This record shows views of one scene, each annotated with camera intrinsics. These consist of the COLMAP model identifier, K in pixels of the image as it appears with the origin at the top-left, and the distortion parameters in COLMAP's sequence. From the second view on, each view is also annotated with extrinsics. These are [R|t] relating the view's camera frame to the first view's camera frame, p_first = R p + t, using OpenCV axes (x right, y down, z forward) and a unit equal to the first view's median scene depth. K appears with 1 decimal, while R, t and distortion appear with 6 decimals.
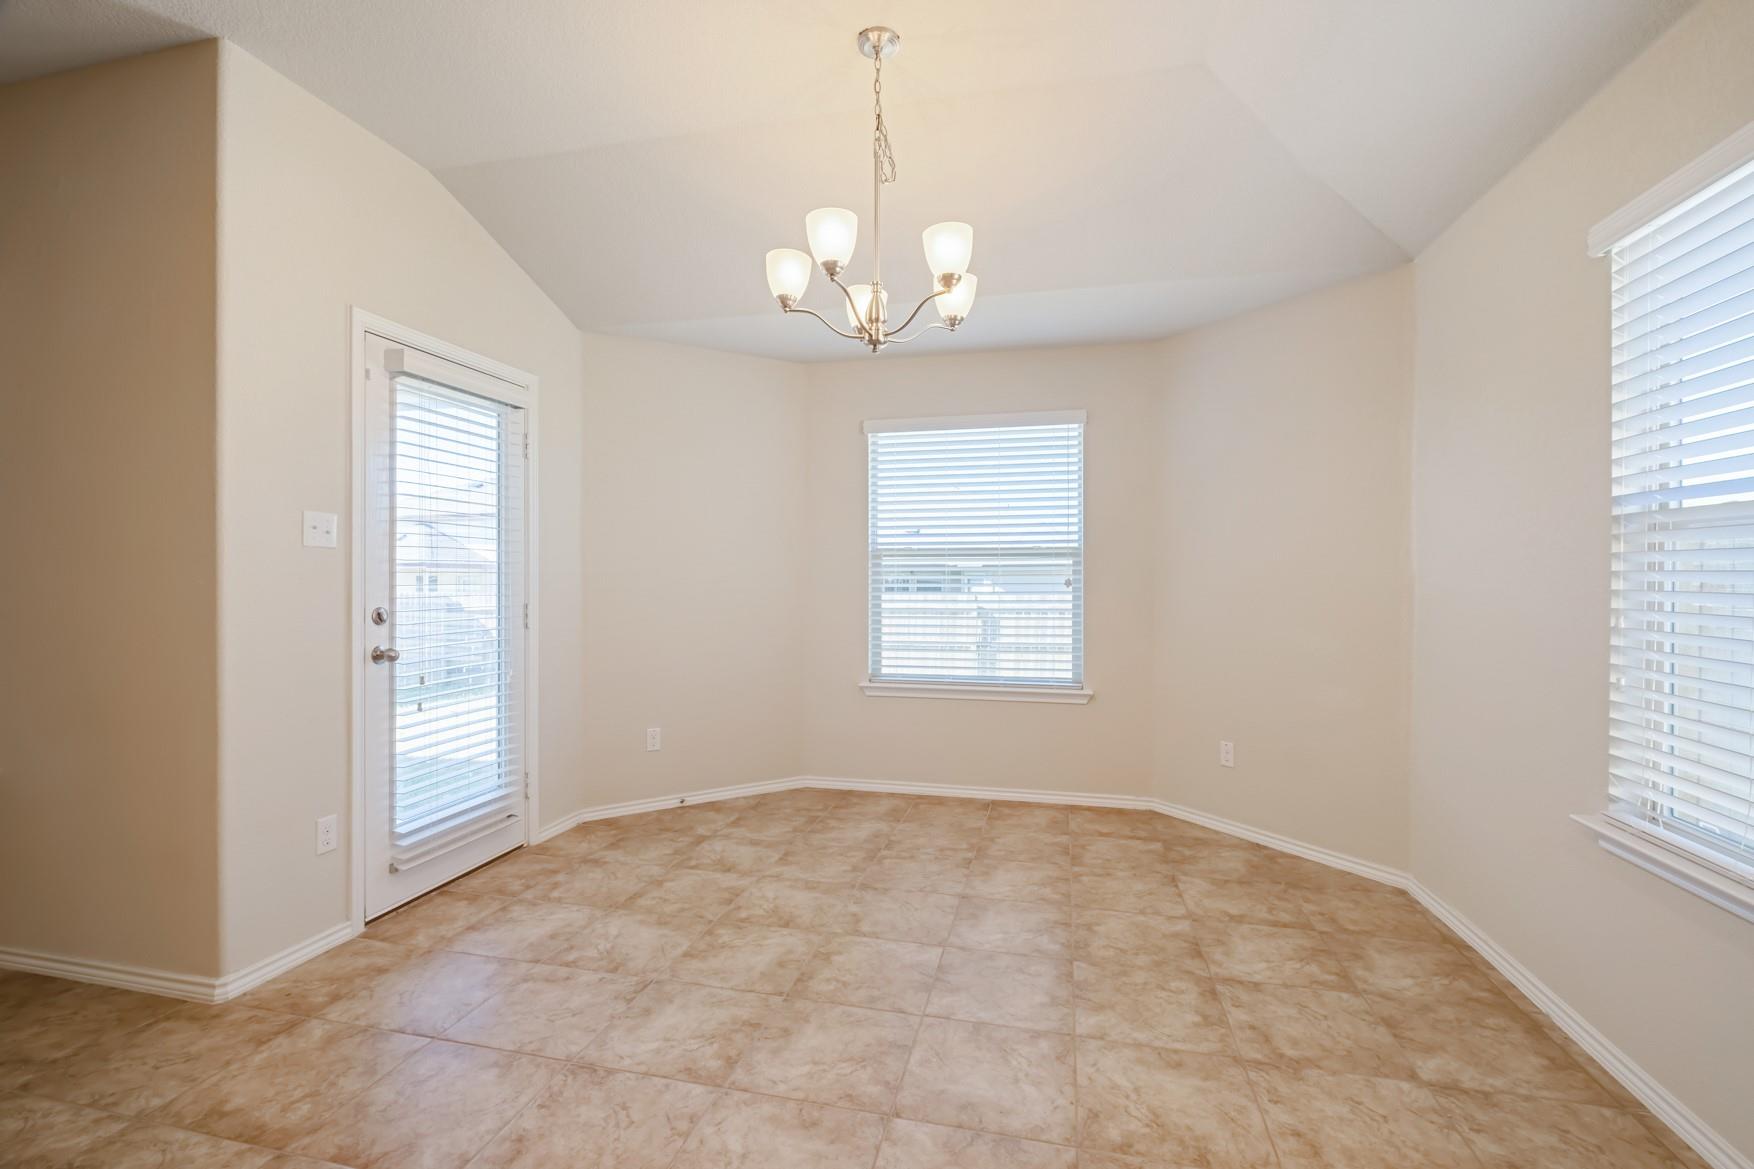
lens RADIAL K [[763.1, 0, 872.7], [0, 763.1, 571.1], [0, 0, 1]] dist [0.003595, -0.004929]
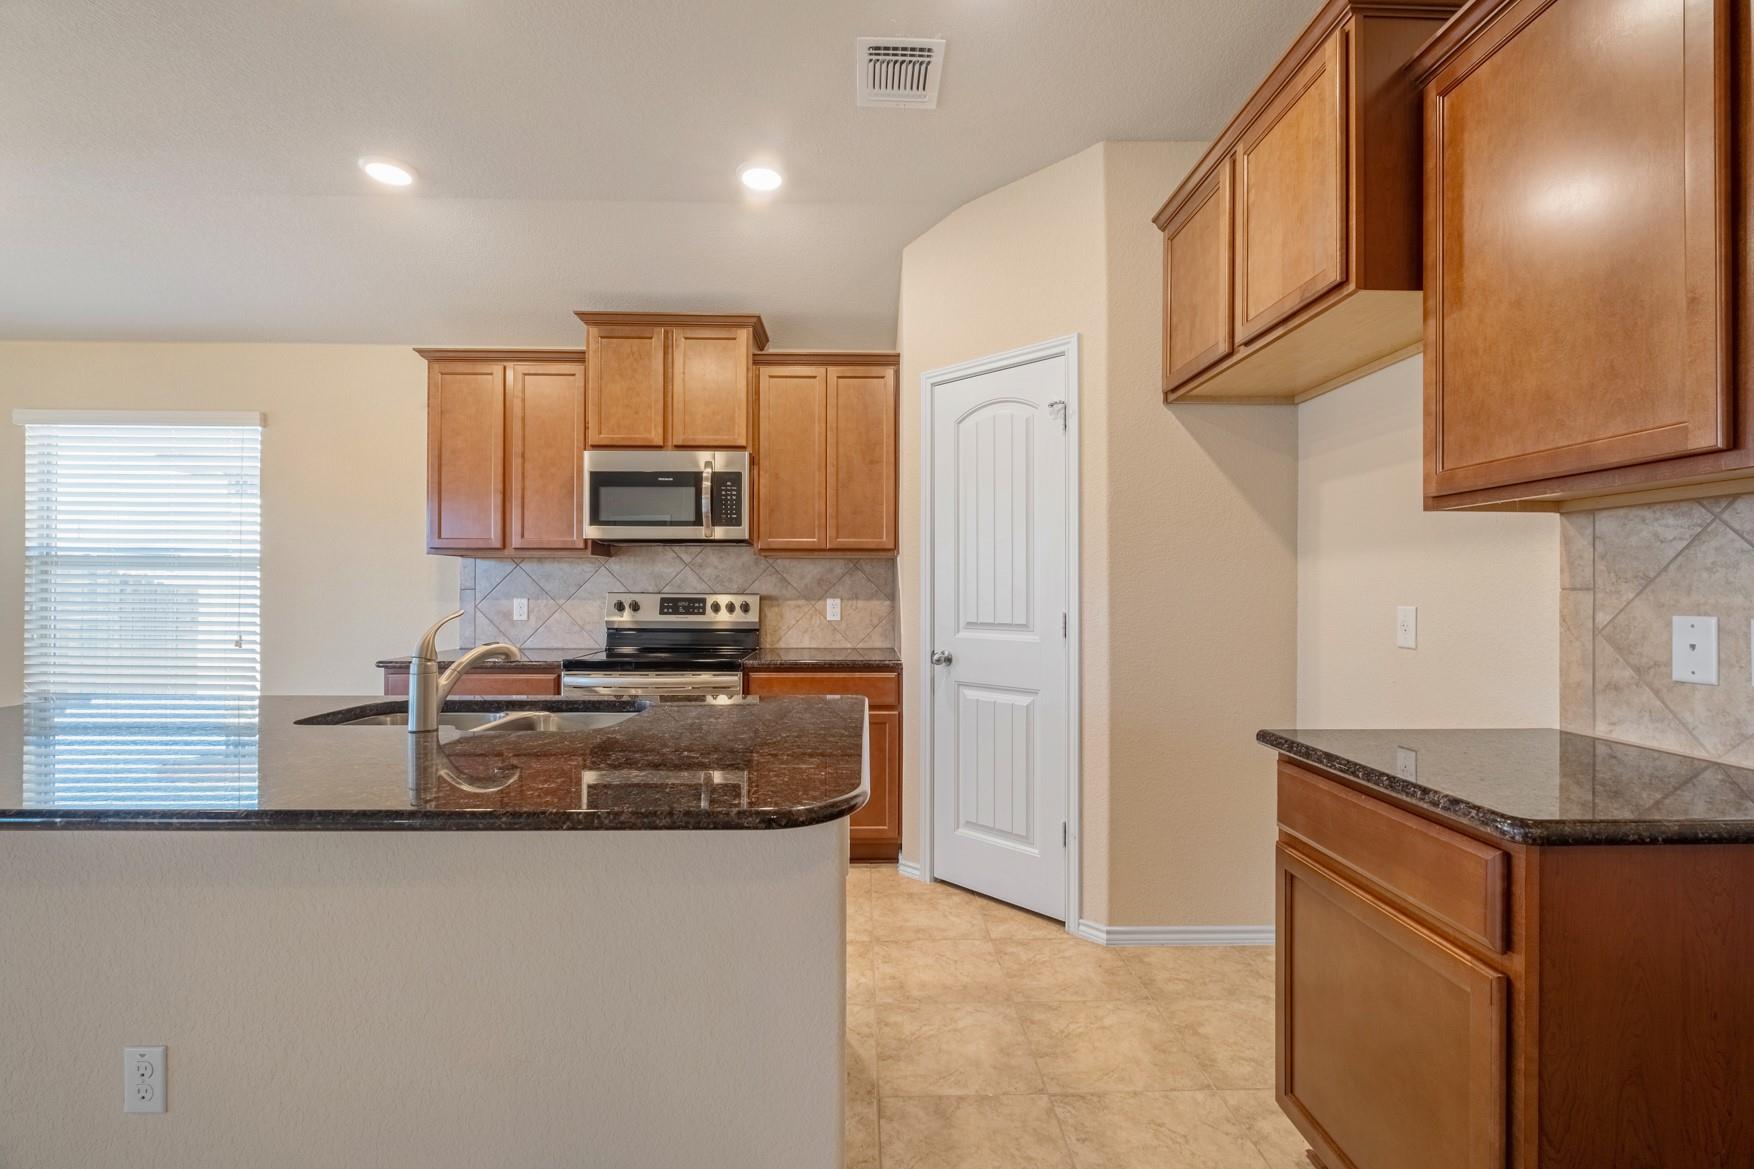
lens RADIAL K [[763.1, 0, 882.3], [0, 763.1, 585.8], [0, 0, 1]] dist [0.003595, -0.004929]
pose [[-0.257133, 0.001040, 0.966375, -0.982006], [-0.011123, 0.999930, -0.004036, -0.006720], [-0.966312, -0.011787, -0.257104, -0.426403]]
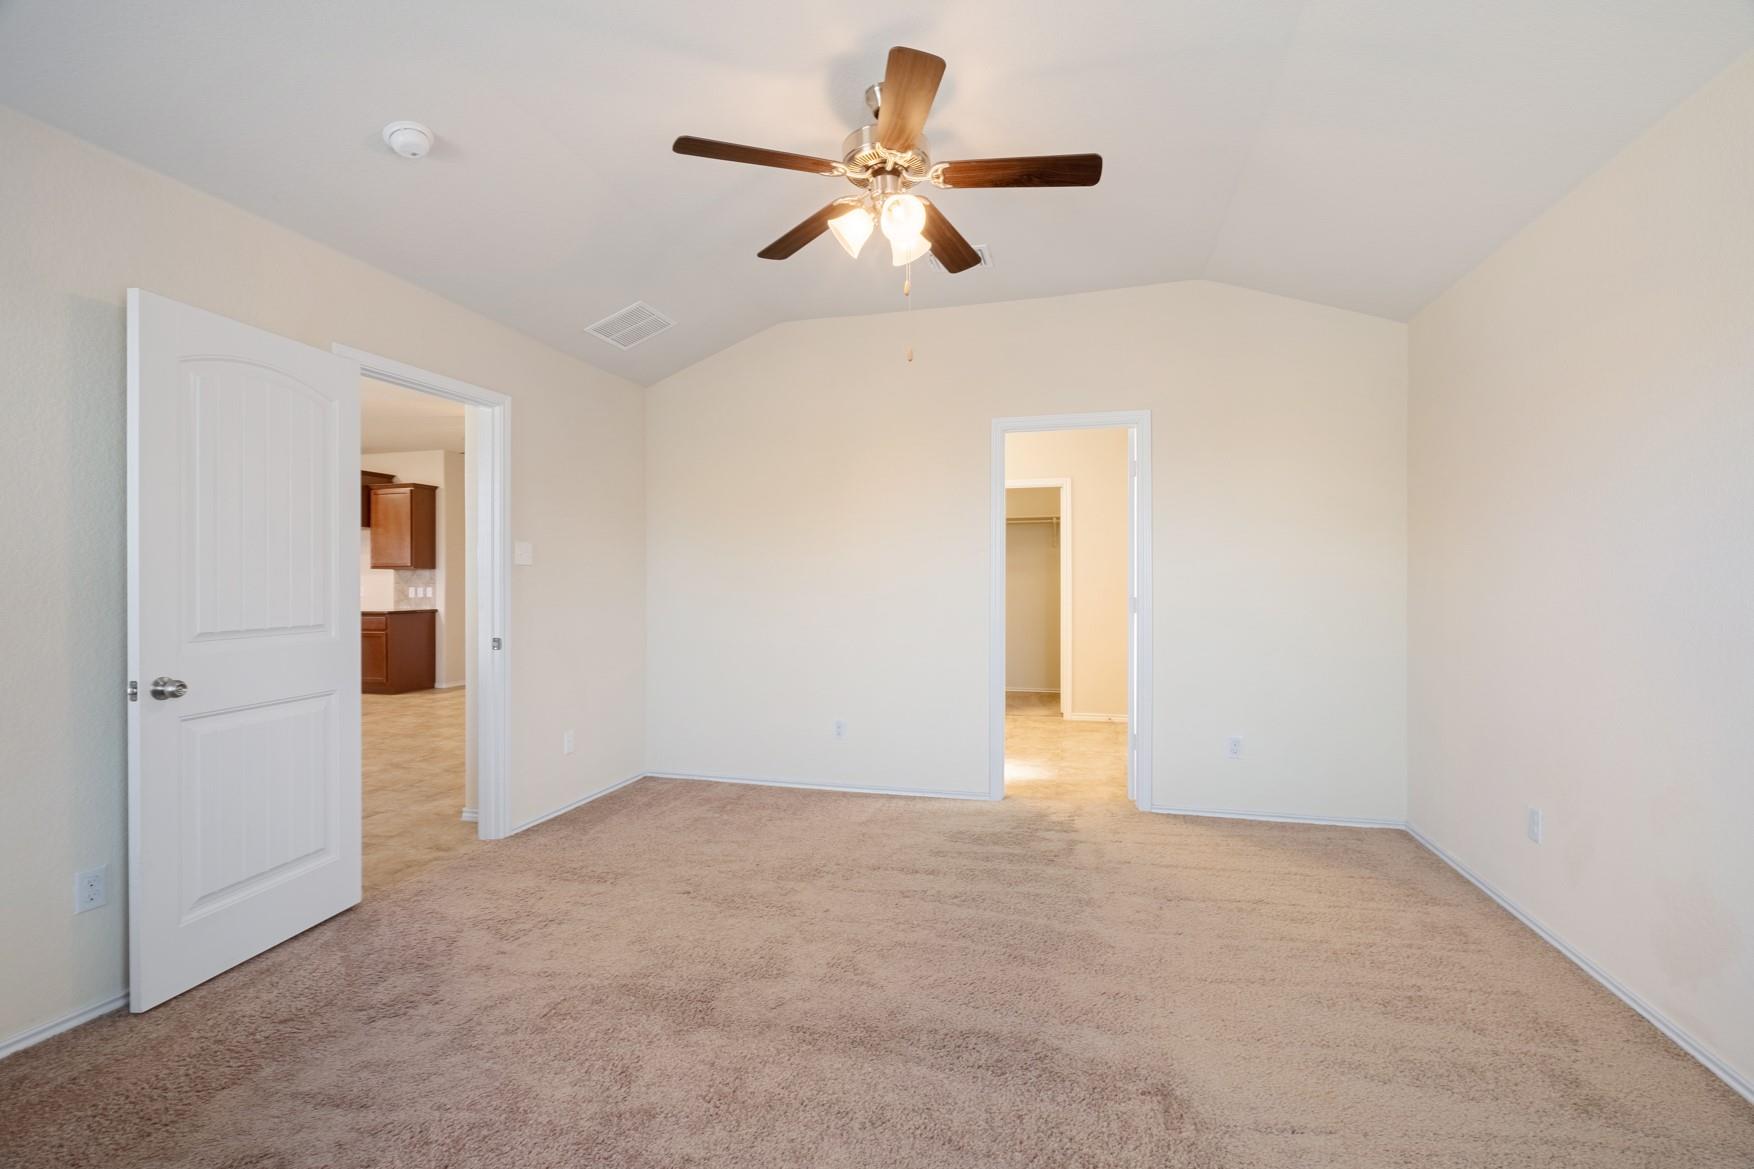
lens RADIAL K [[763.1, 0, 882.0], [0, 763.1, 580.5], [0, 0, 1]] dist [0.003595, -0.004929]
pose [[-0.999701, -0.006580, 0.023543, -2.534658], [-0.006727, 0.999958, -0.006171, -0.016327], [-0.023501, -0.006327, -0.999704, 1.868502]]
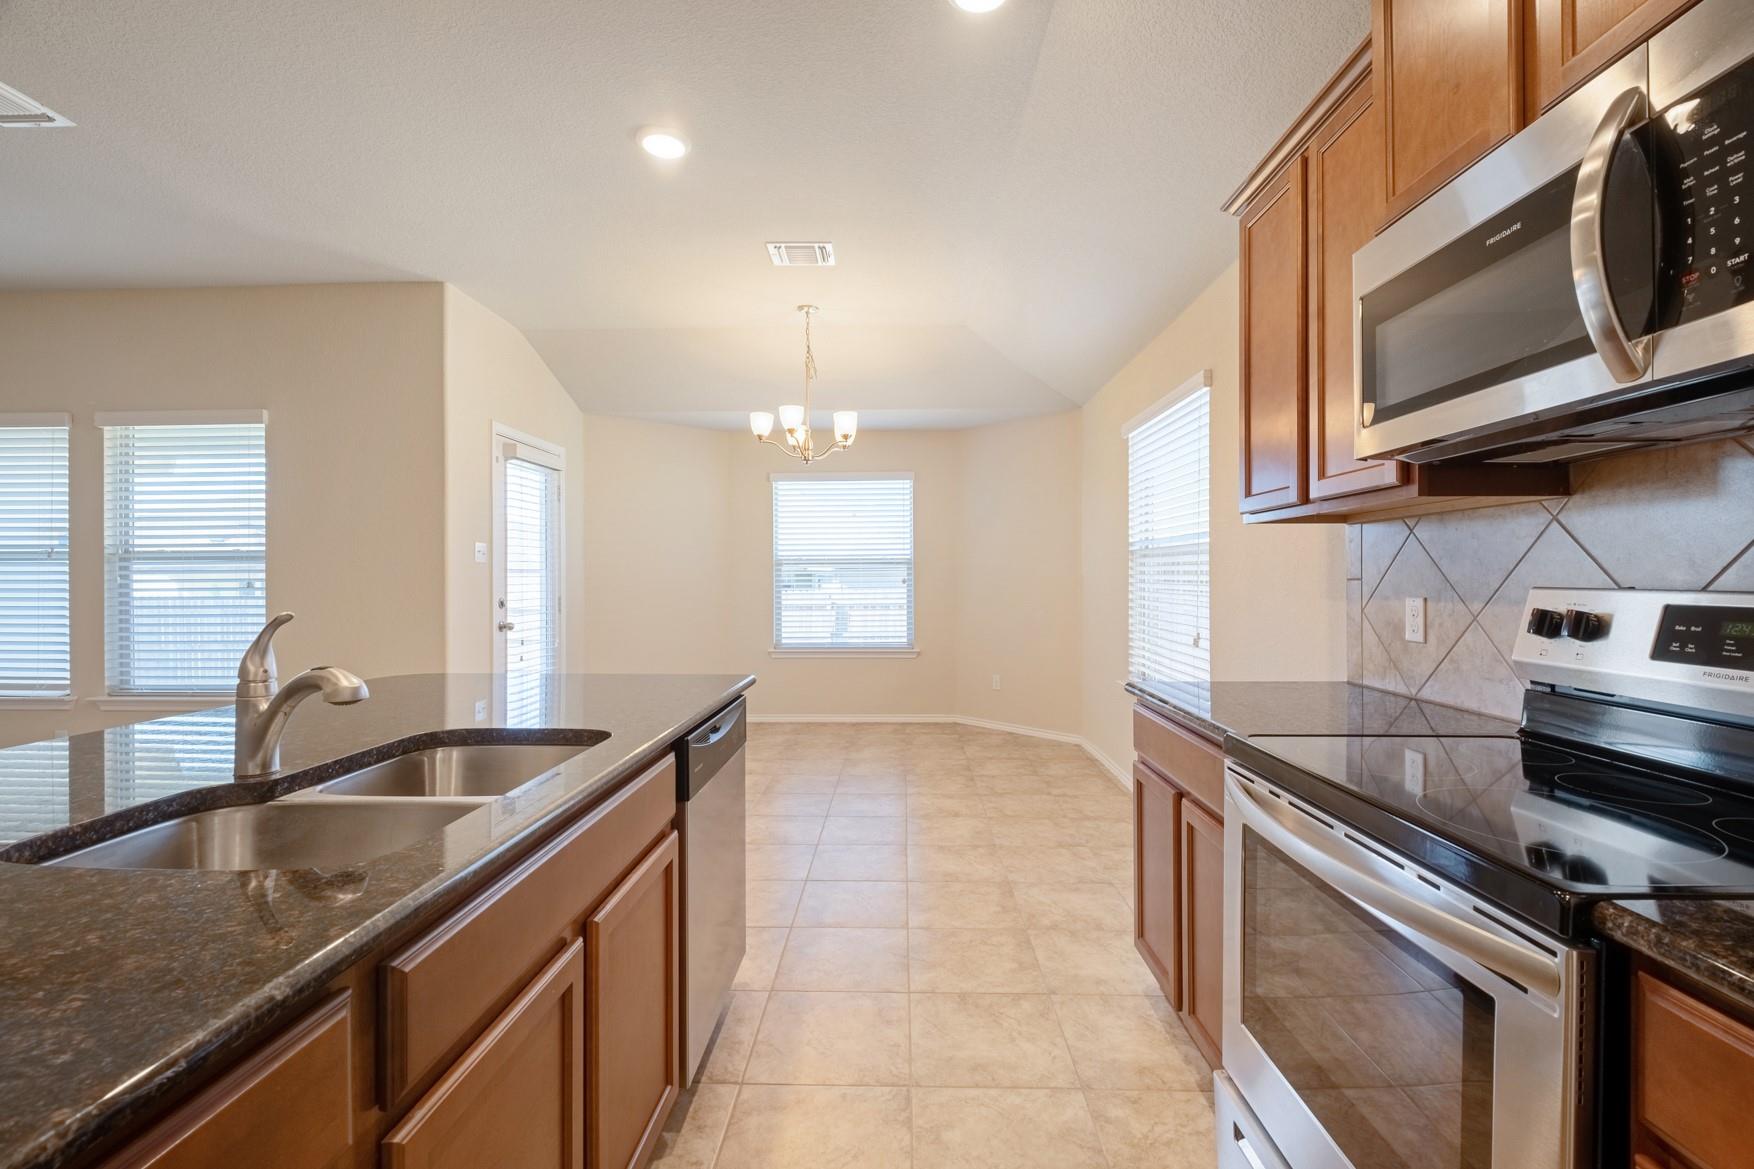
lens RADIAL K [[763.1, 0, 866.4], [0, 763.1, 591.0], [0, 0, 1]] dist [0.003595, -0.004929]
pose [[0.979472, -0.008759, 0.201392, -0.180171], [0.003581, 0.999654, 0.026060, -0.008046], [-0.201551, -0.024804, 0.979164, -0.699089]]
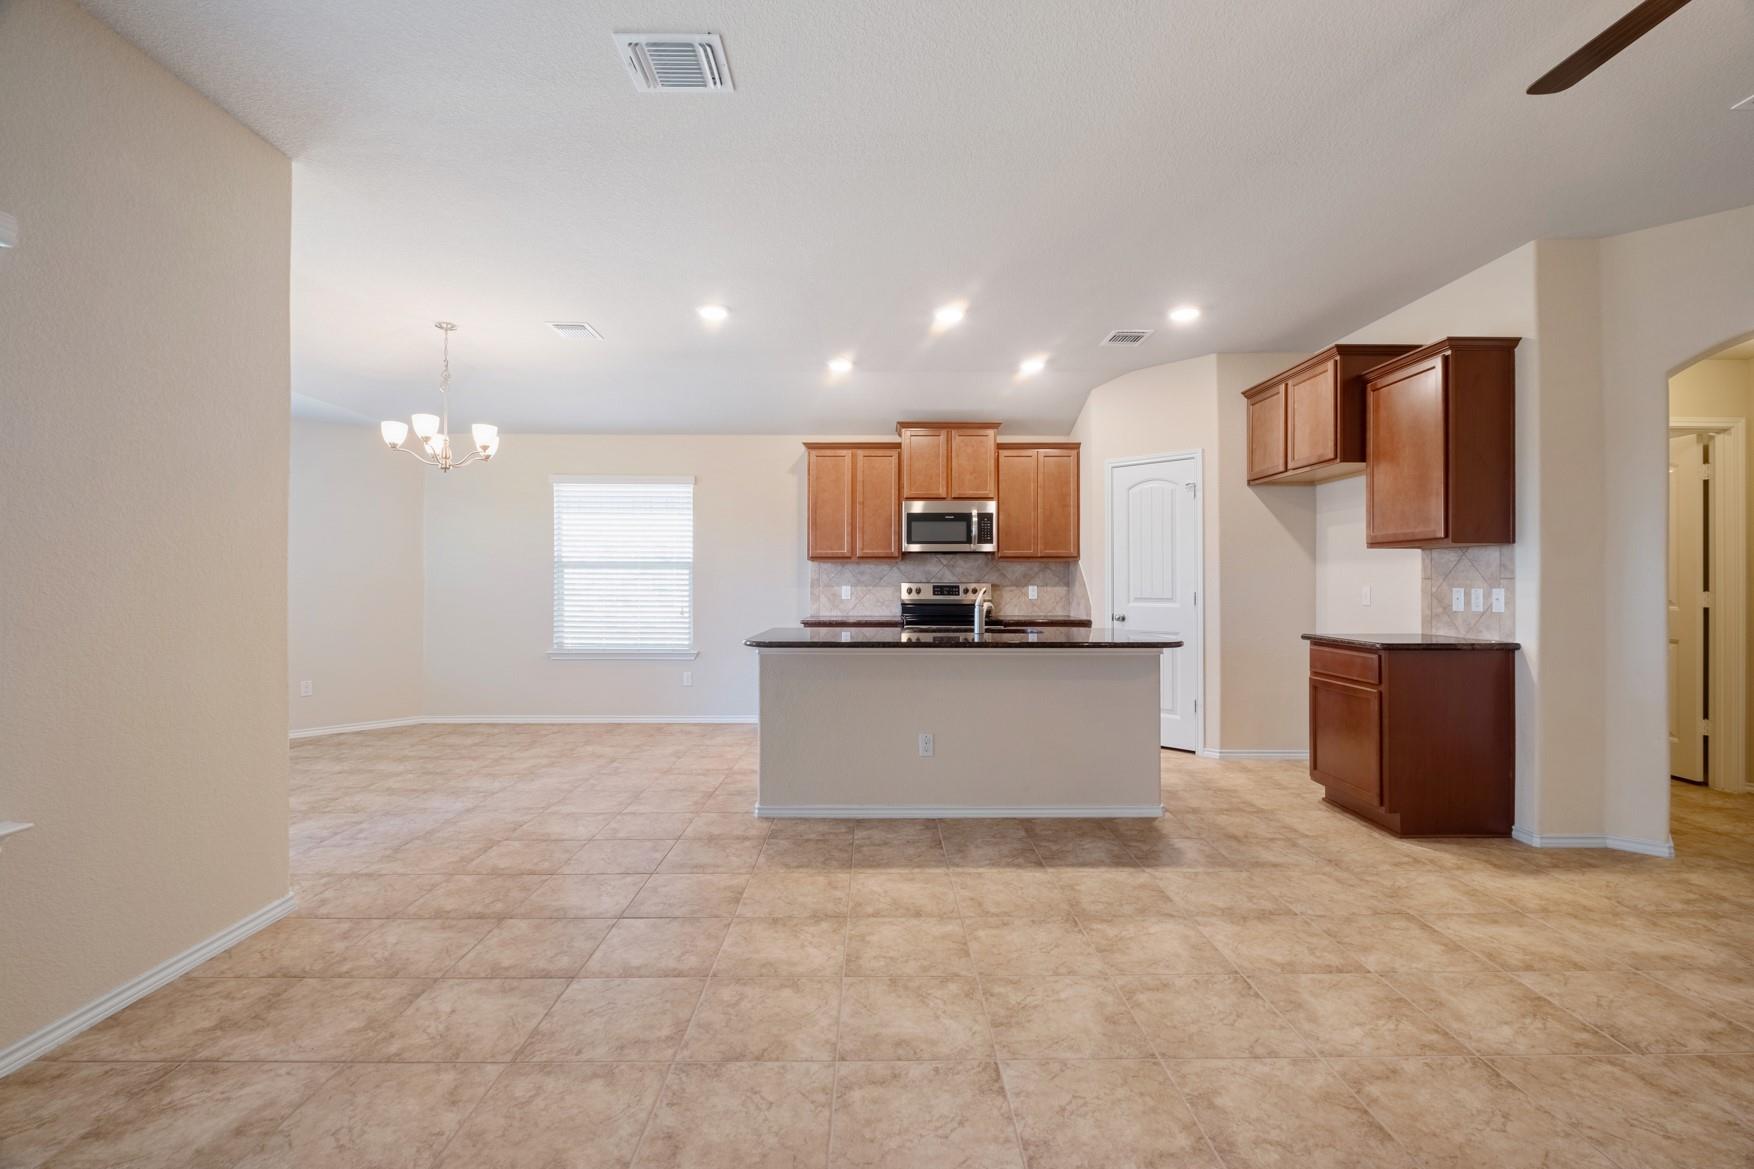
lens RADIAL K [[763.1, 0, 879.9], [0, 763.1, 575.9], [0, 0, 1]] dist [0.003595, -0.004929]
pose [[-0.241733, 0.003613, 0.970336, -1.675623], [-0.008753, 0.999944, -0.005903, -0.000587], [-0.970303, -0.009920, -0.241688, 0.243632]]
